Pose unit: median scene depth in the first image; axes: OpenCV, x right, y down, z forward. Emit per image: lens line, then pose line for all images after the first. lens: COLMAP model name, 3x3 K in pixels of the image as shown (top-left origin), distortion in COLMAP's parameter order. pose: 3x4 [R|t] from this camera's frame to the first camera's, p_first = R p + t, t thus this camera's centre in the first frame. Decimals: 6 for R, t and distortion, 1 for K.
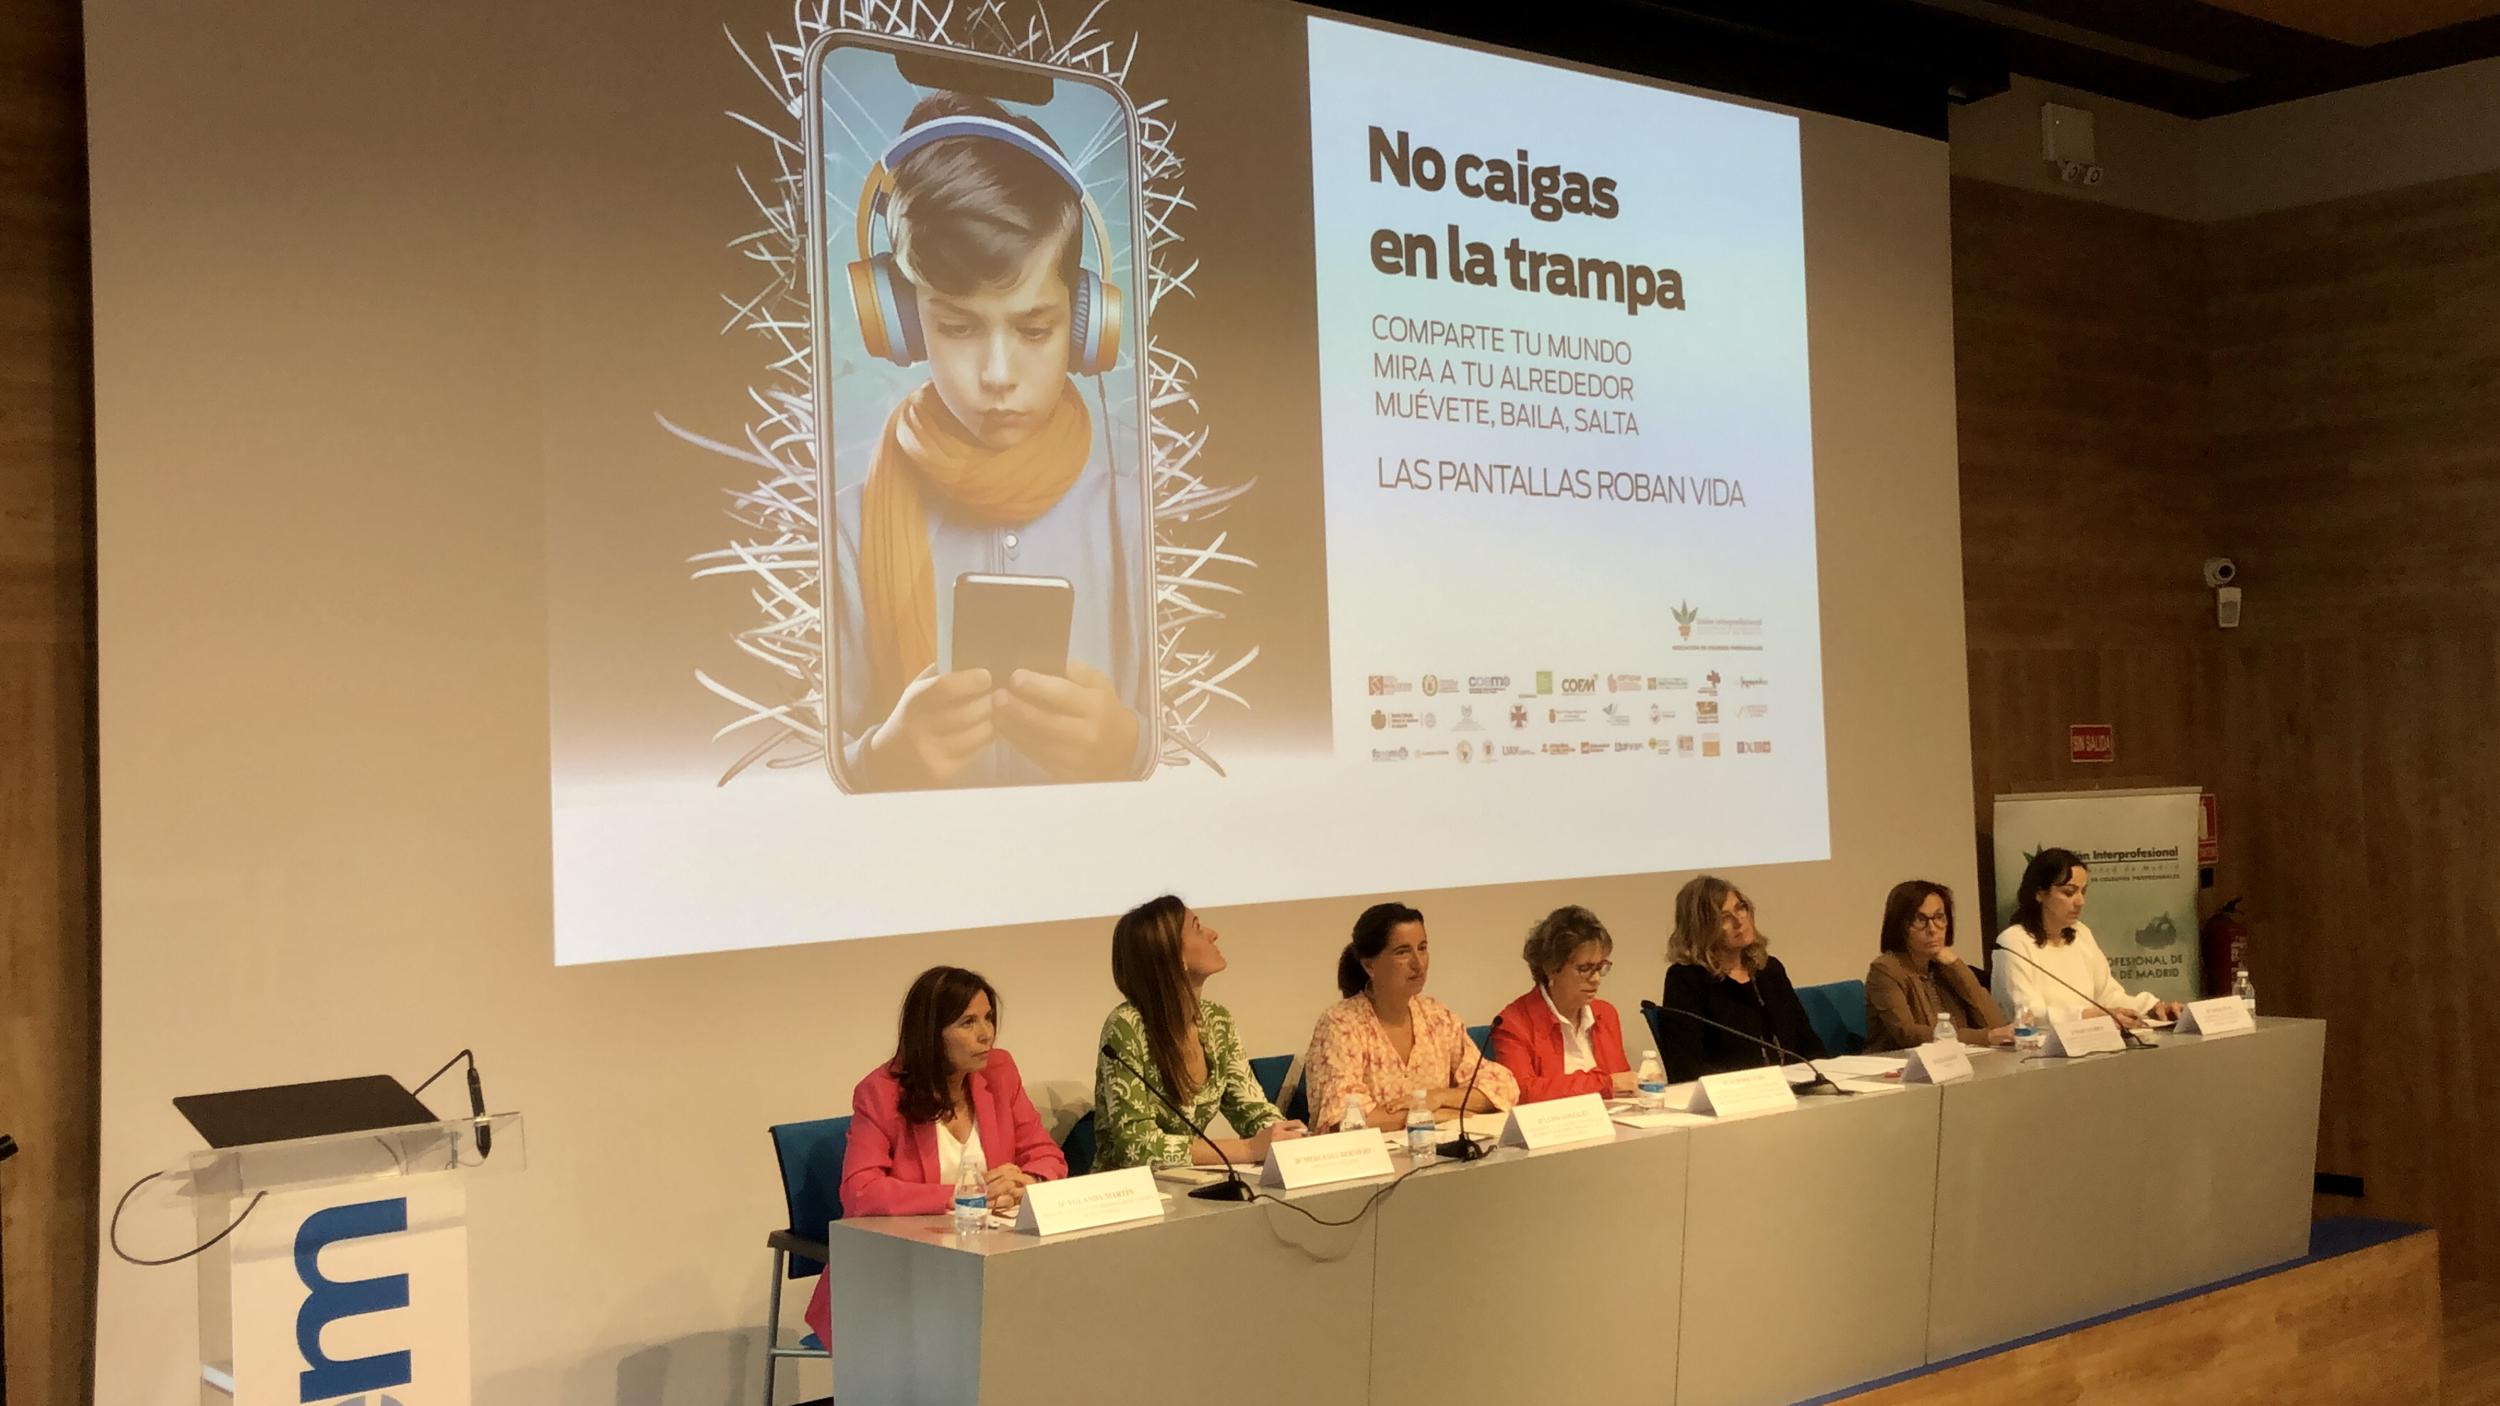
lens RADIAL K [[2461.0, 0, 1243.1], [0, 2461.0, 696.6], [0, 0, 1]] dist [0.102599, -0.282662]
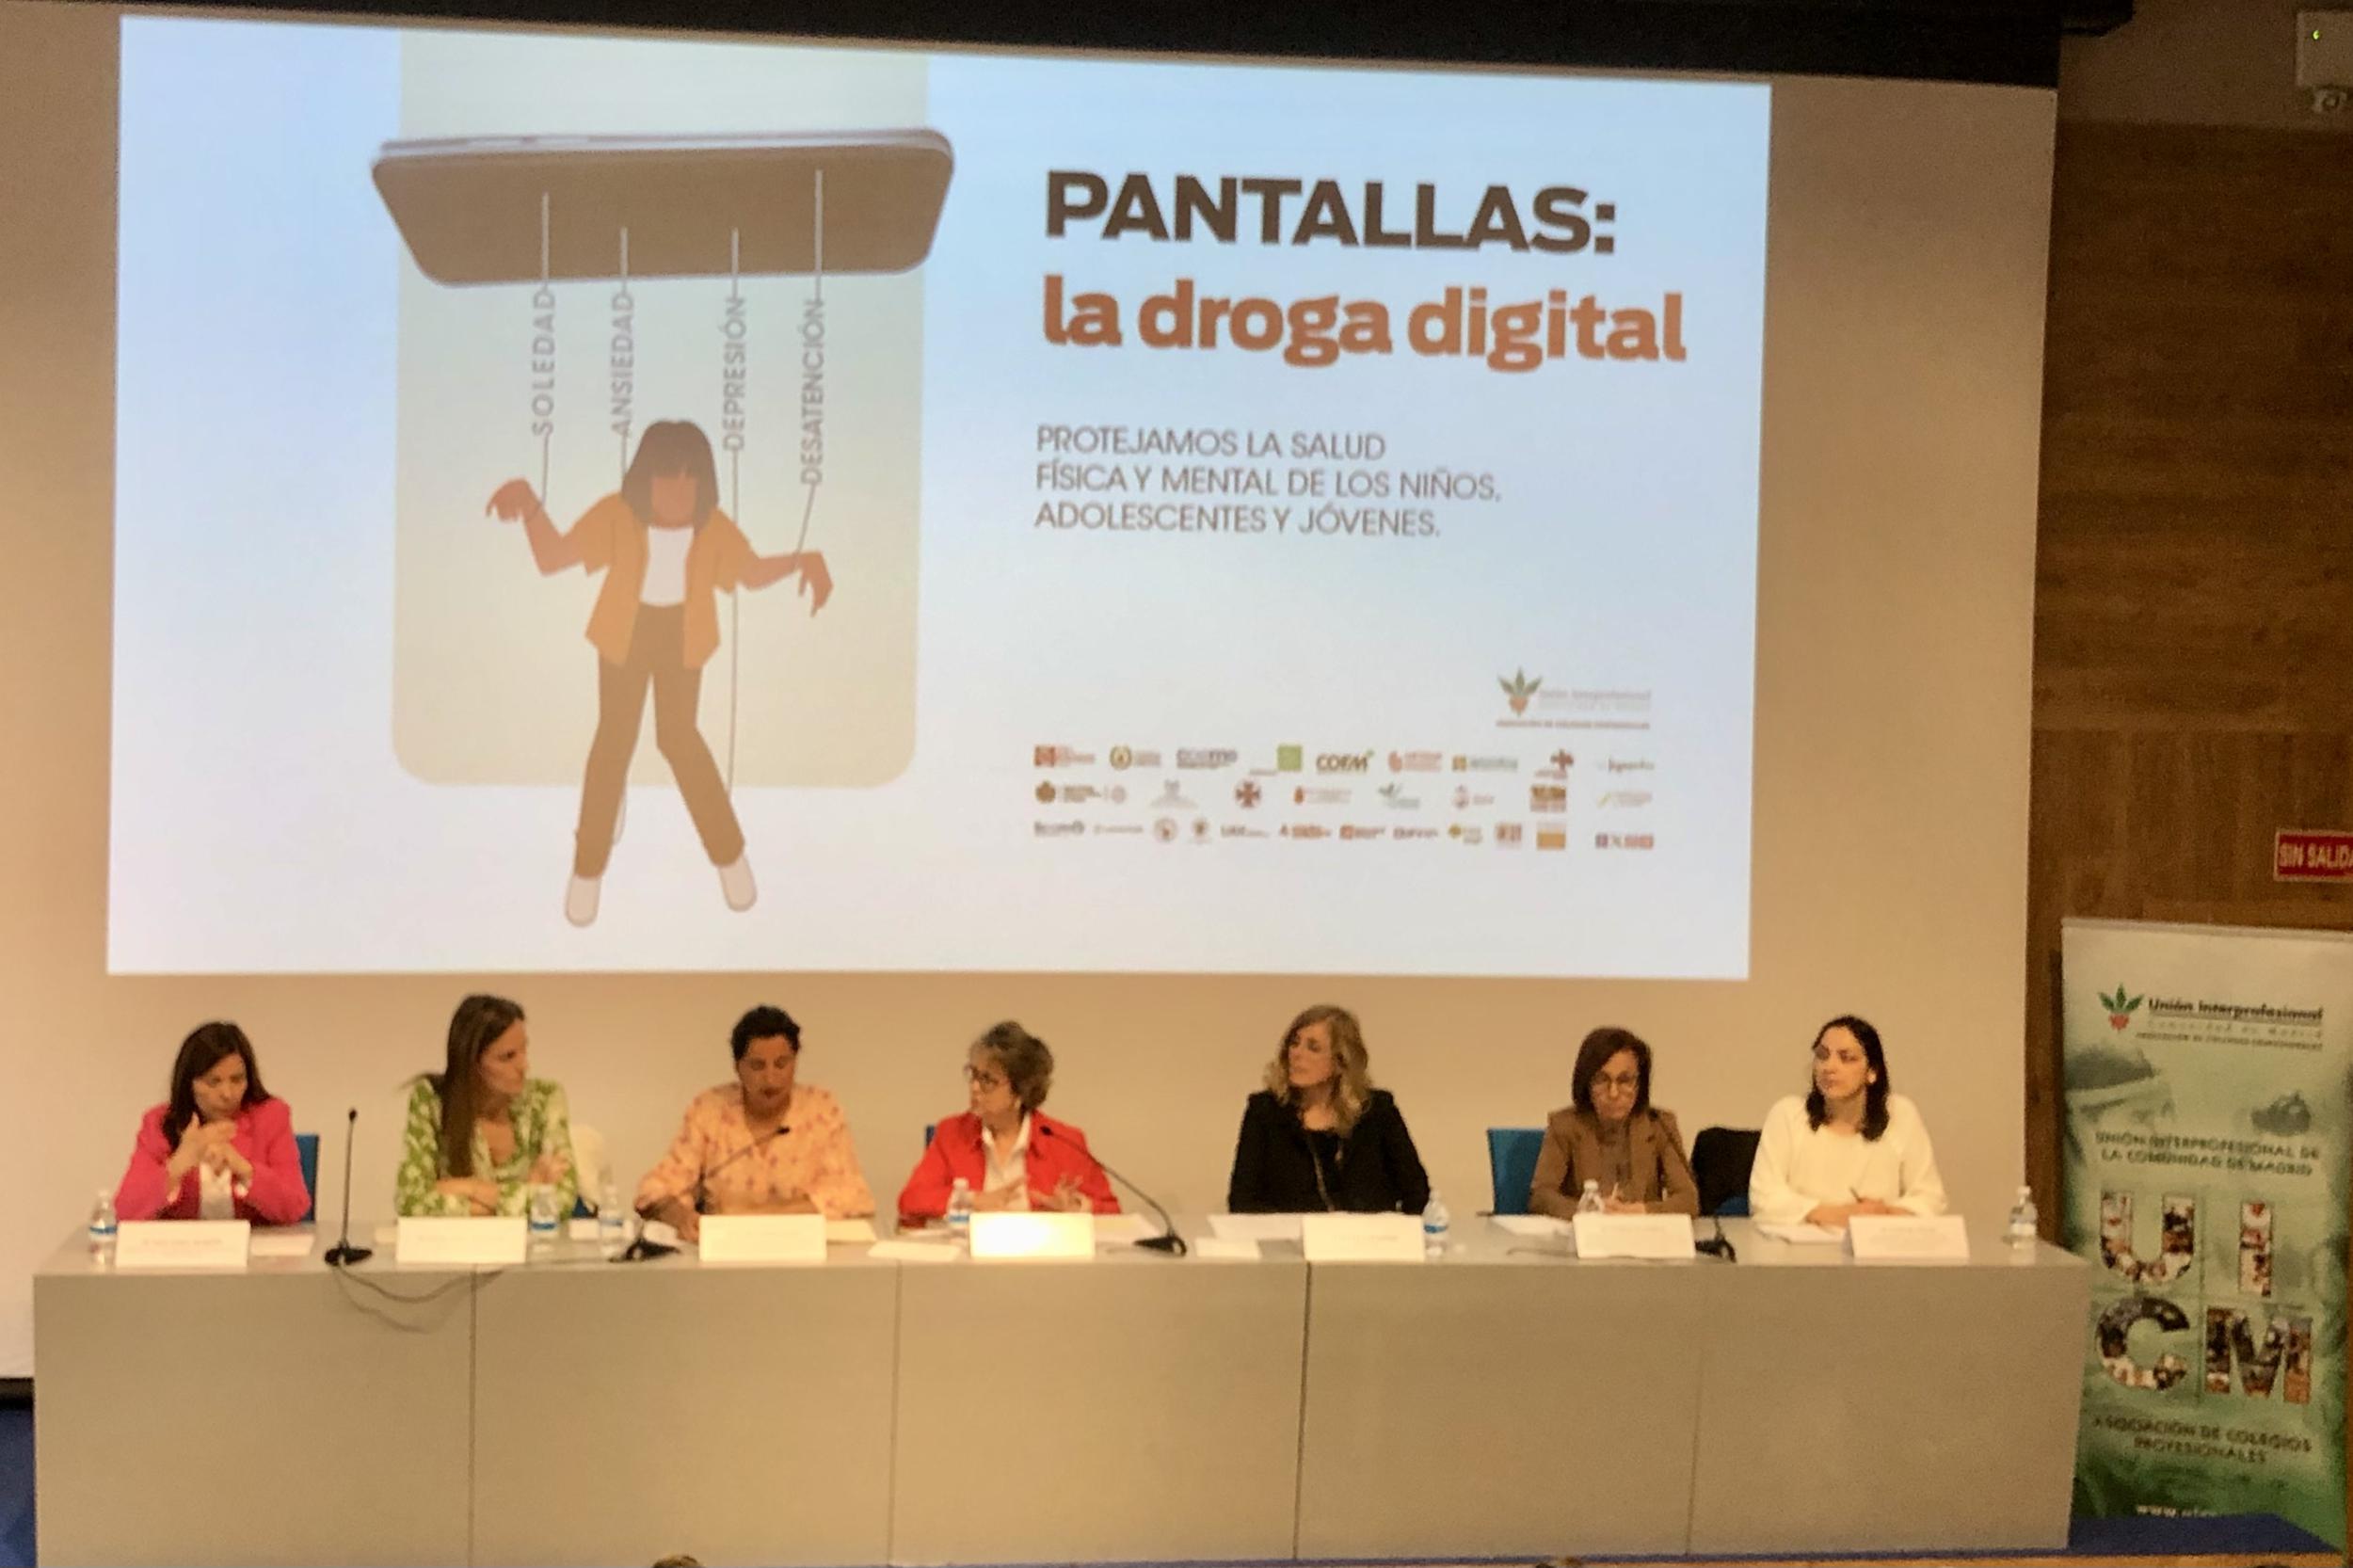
lens RADIAL K [[2703.9, 0, 1046.0], [0, 2703.9, 718.8], [0, 0, 1]] dist [0.130711, -0.343409]
pose [[0.841129, 0.058692, -0.537641, 0.603543], [-0.031541, 0.997726, 0.059572, -0.079909], [0.539914, -0.033151, 0.841067, 0.107644]]
